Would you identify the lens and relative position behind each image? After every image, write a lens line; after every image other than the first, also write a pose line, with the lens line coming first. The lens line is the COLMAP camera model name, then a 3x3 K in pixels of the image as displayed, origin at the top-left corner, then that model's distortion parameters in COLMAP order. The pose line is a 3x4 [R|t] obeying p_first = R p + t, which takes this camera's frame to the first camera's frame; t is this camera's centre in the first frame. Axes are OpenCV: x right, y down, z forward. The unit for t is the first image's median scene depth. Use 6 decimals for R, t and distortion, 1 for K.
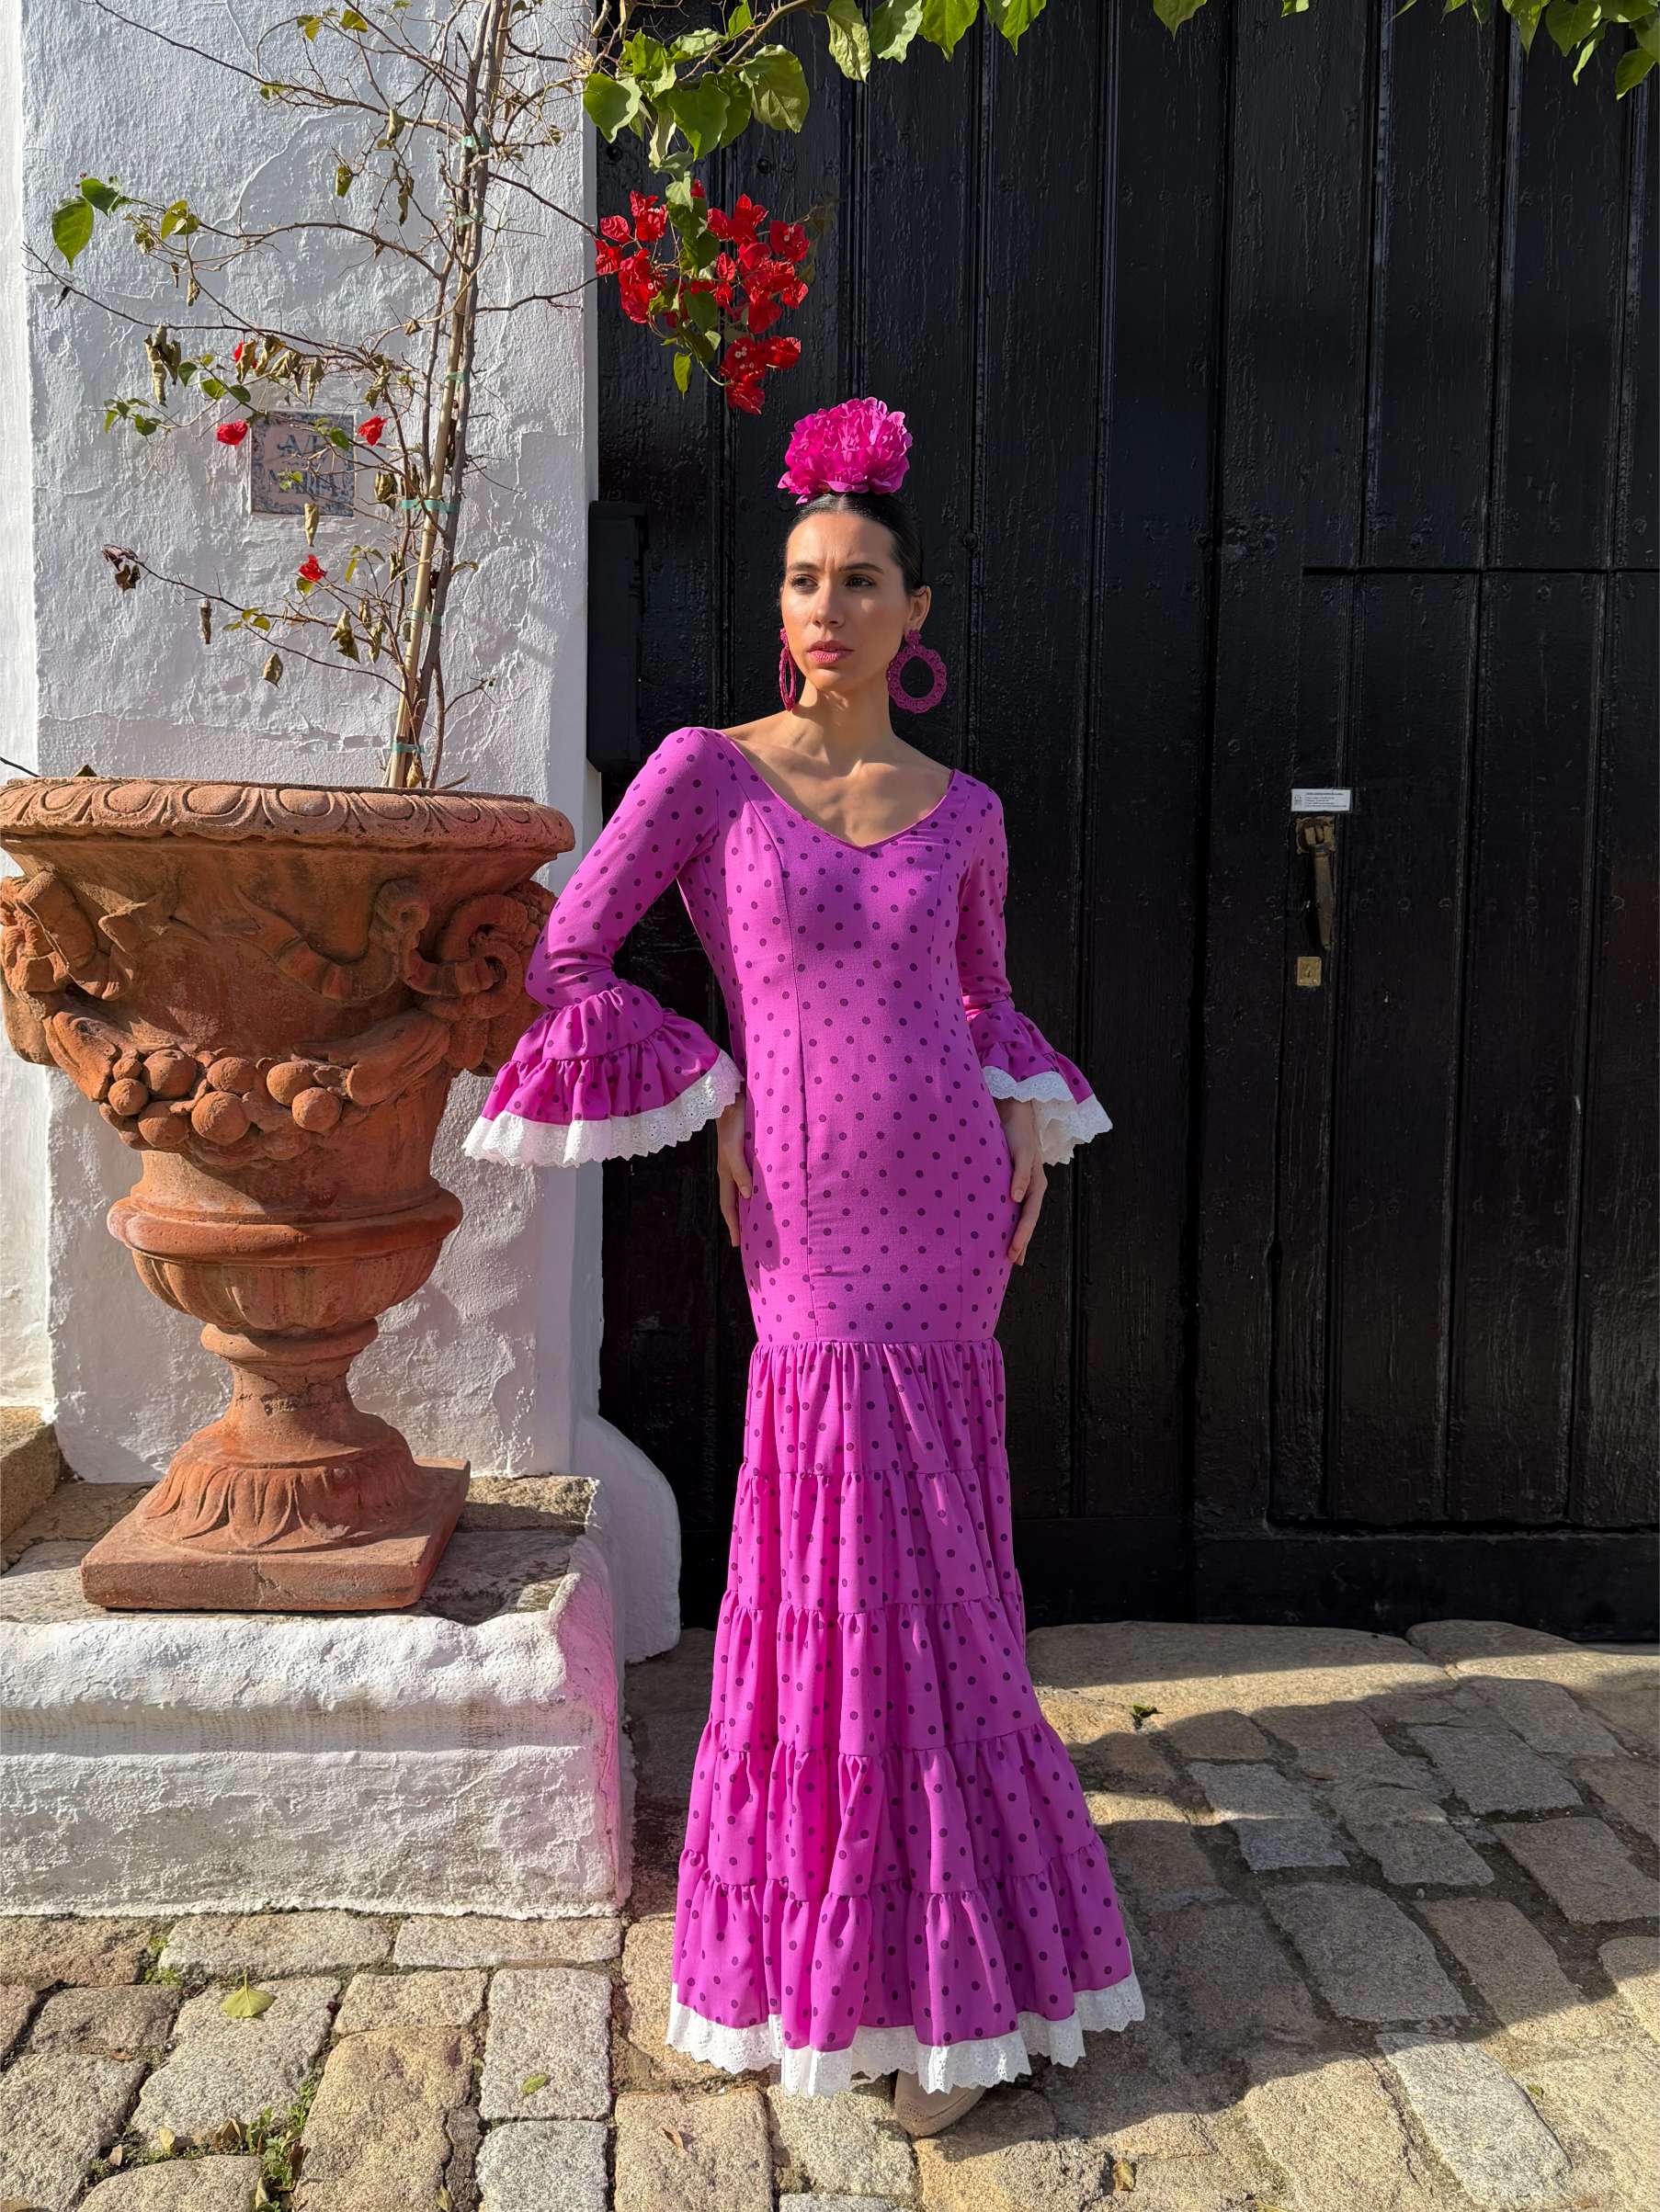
lens RADIAL K [[1831.4, 0, 817.3], [0, 1831.4, 1096.9], [0, 0, 1]] dist [0.049702, -0.085477]
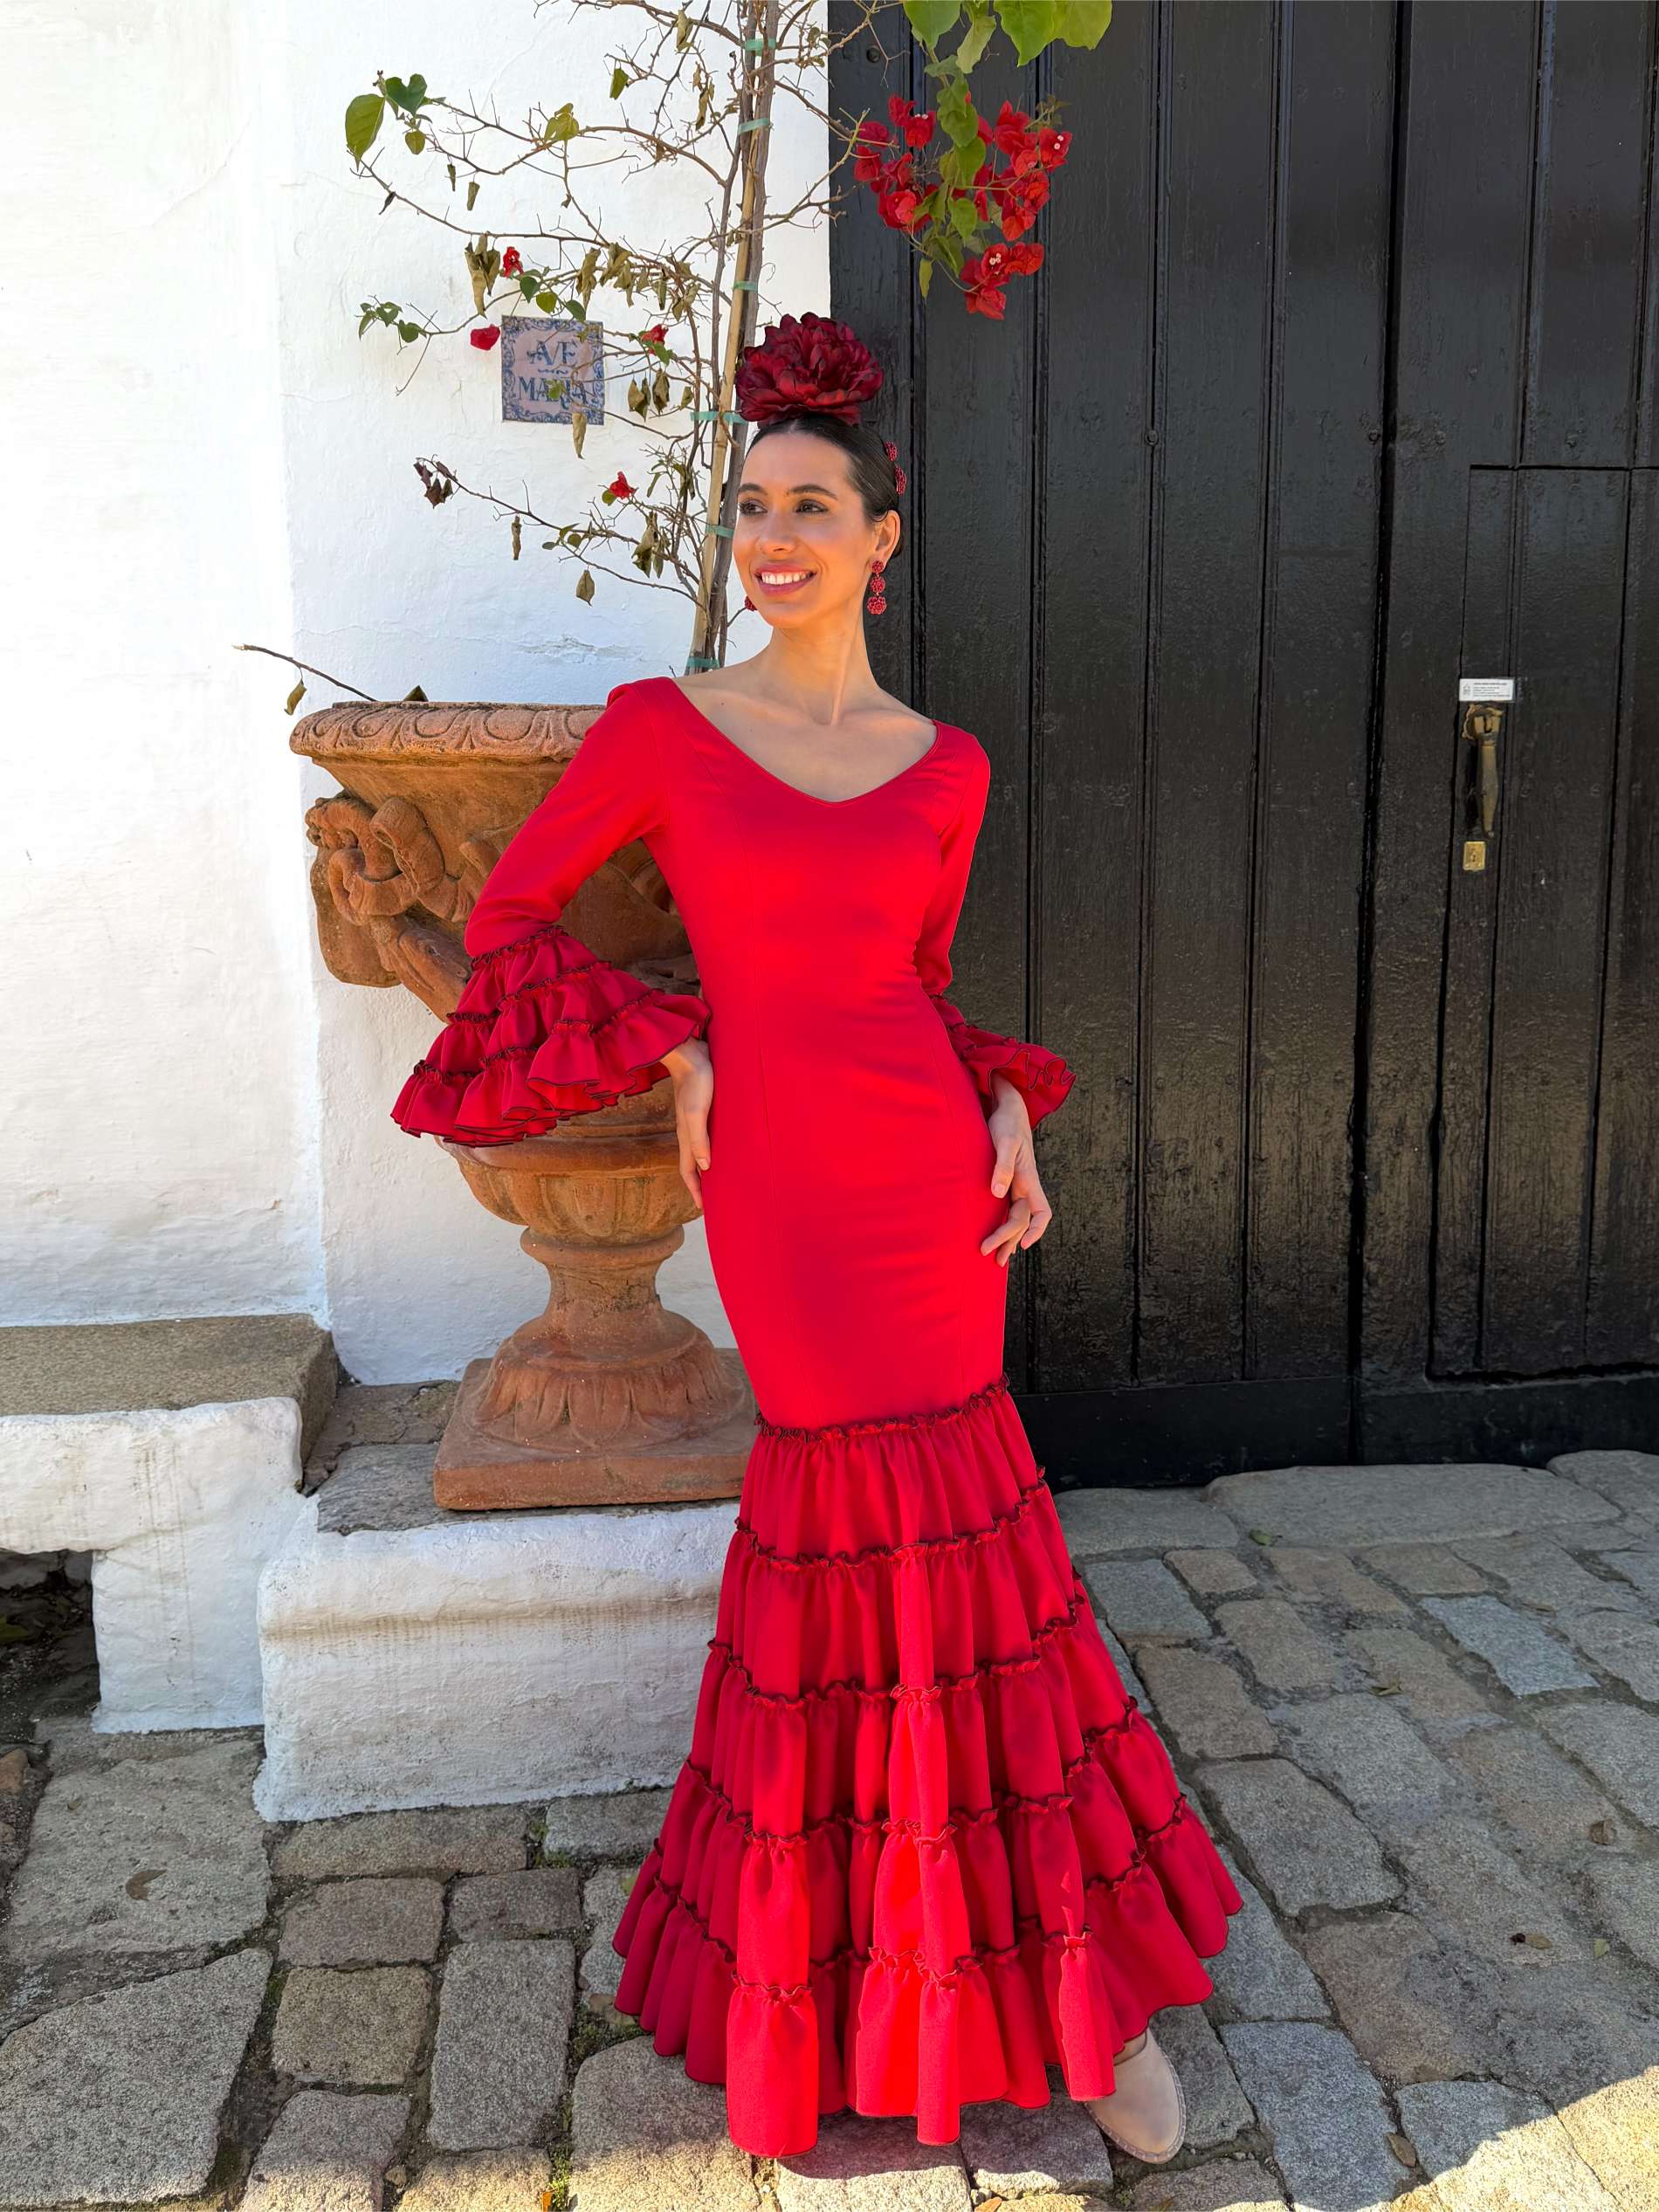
lens RADIAL K [[1742.5, 0, 873.8], [0, 1742.5, 1061.2], [0, 0, 1]] dist [0.071721, -0.126602]
pose [[0.996231, -0.028112, 0.082053, -0.226648], [0.023234, 0.997940, 0.059807, -0.027005], [-0.083566, -0.057675, 0.994832, 0.019826]]
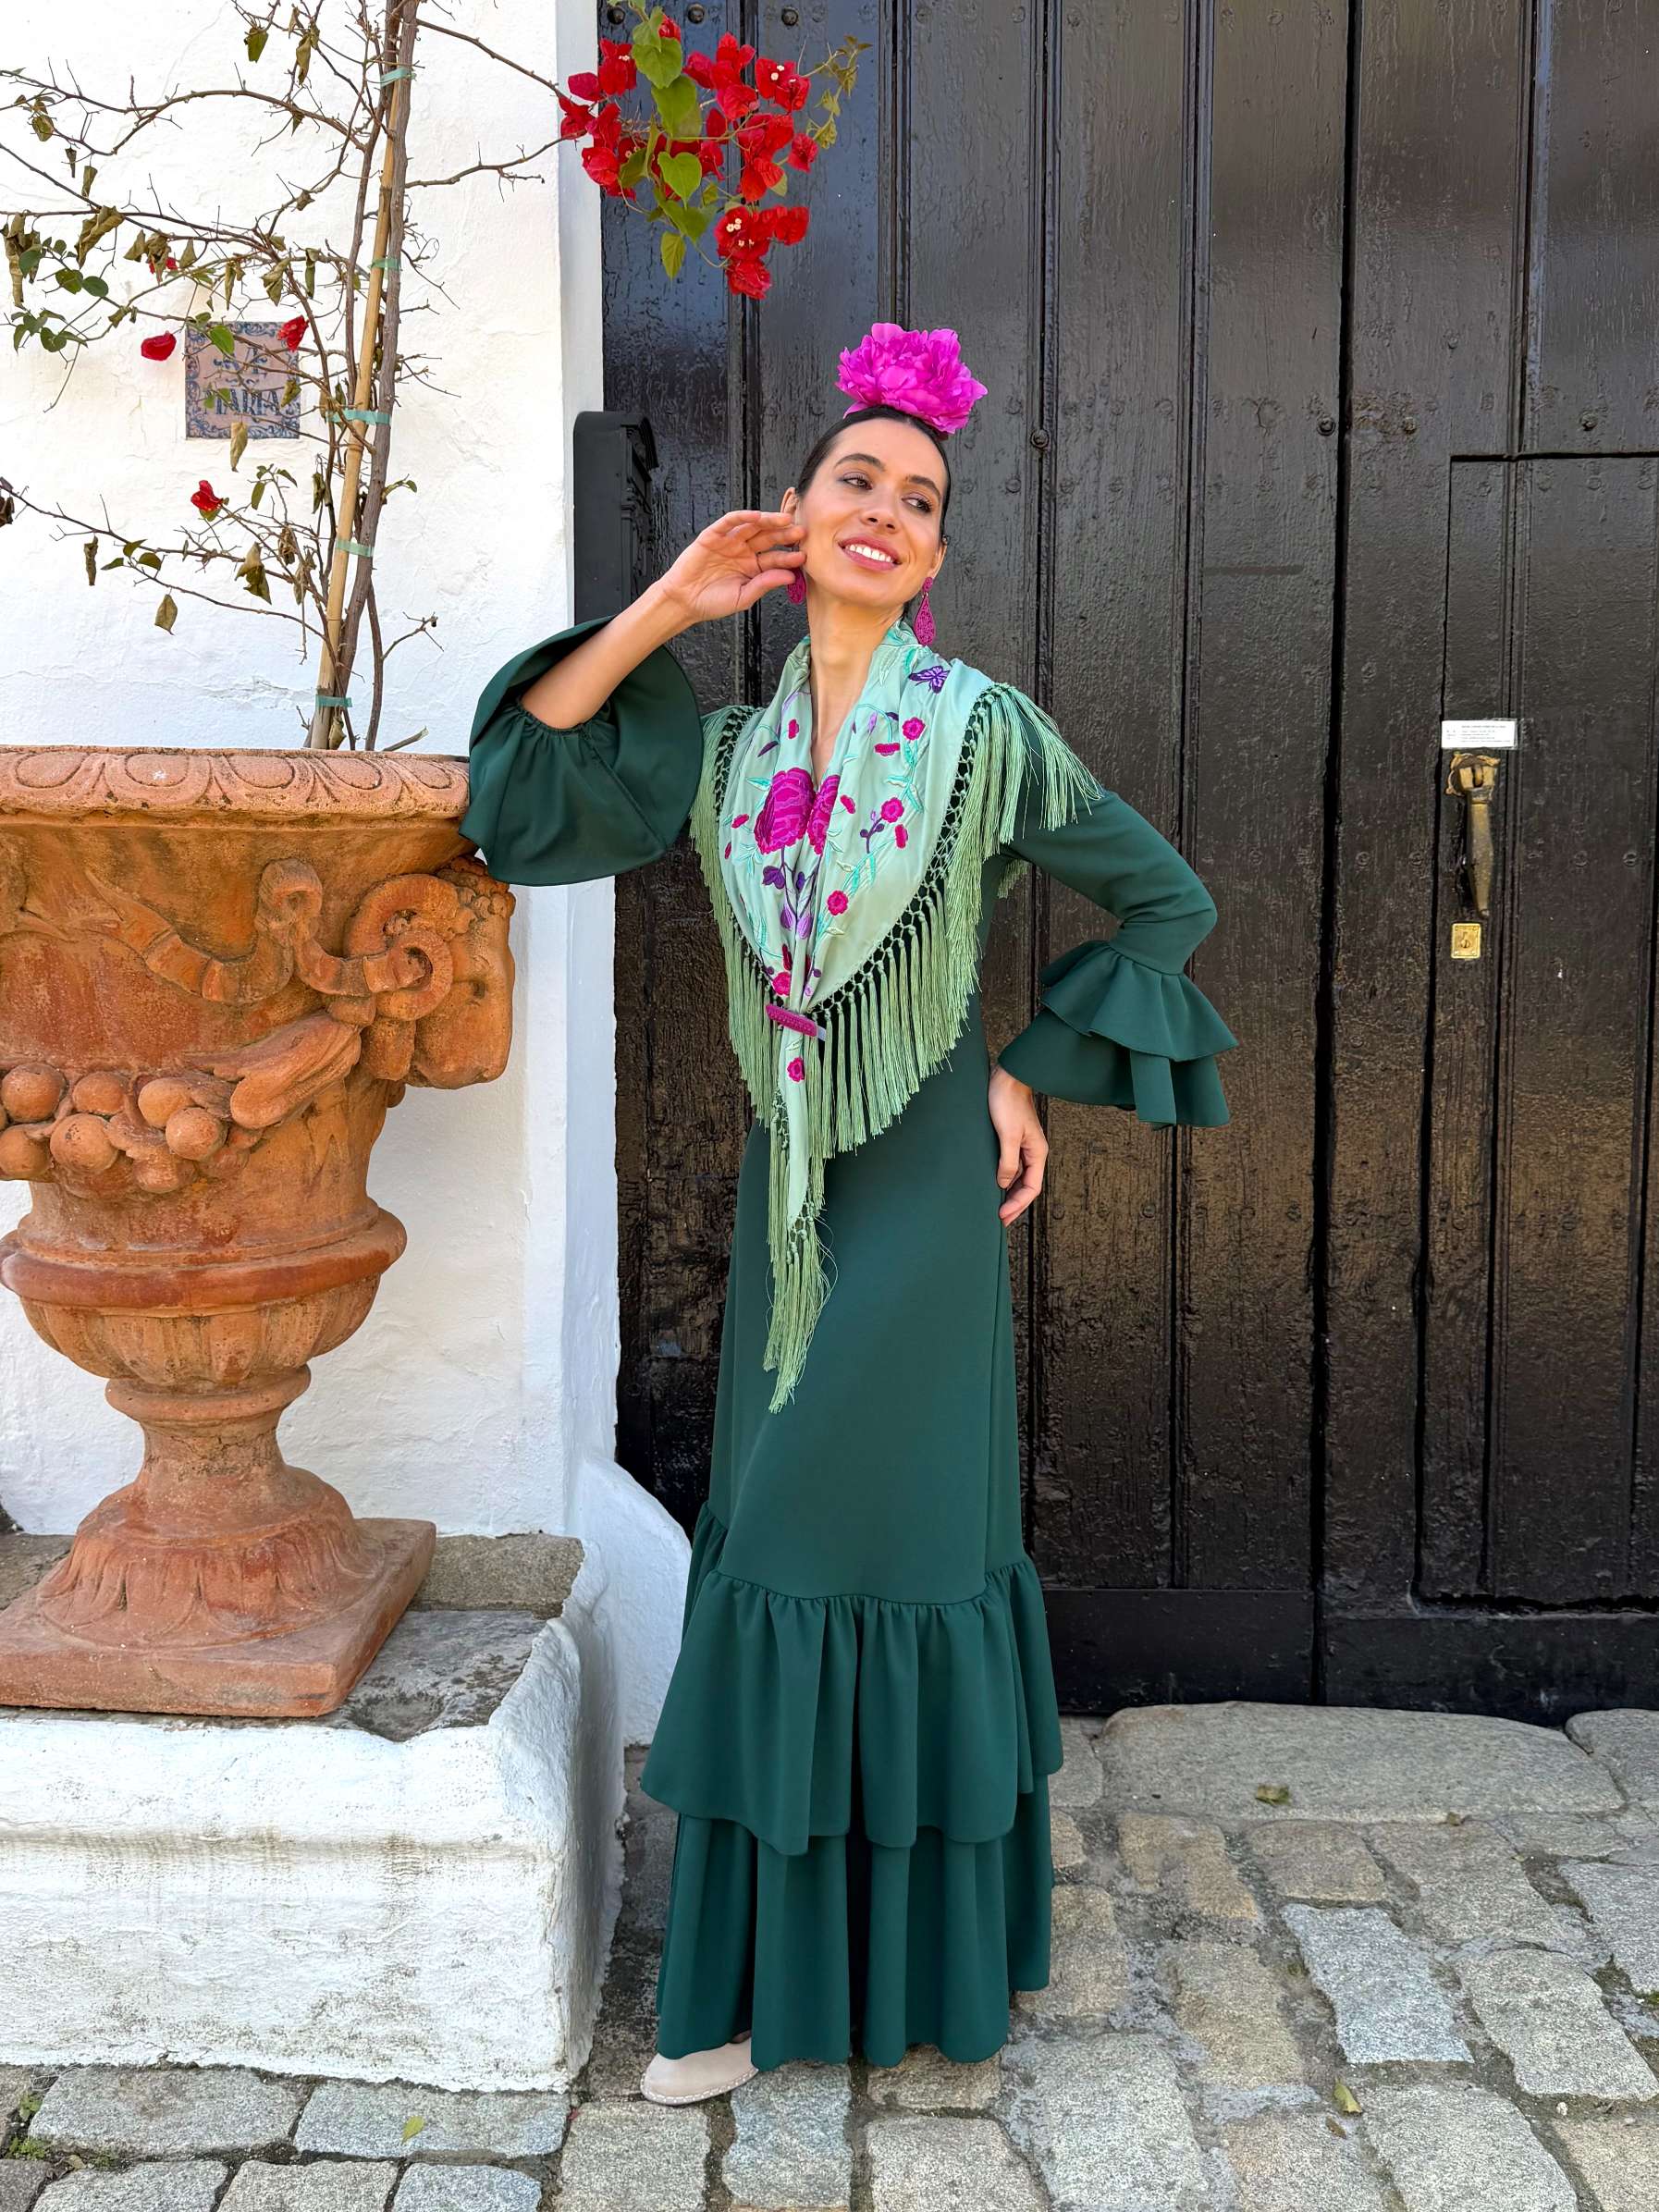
lens RADIAL K [[1858.6, 0, 789.3], [0, 1858.6, 1066.9], [0, 0, 1]] dist [-0.001038, -0.004877]
pose [[0.994371, -0.004262, -0.105867, 0.082822], [0.005256, 0.999945, 0.009107, -0.028687], [0.105823, -0.009613, 0.994339, 0.173669]]
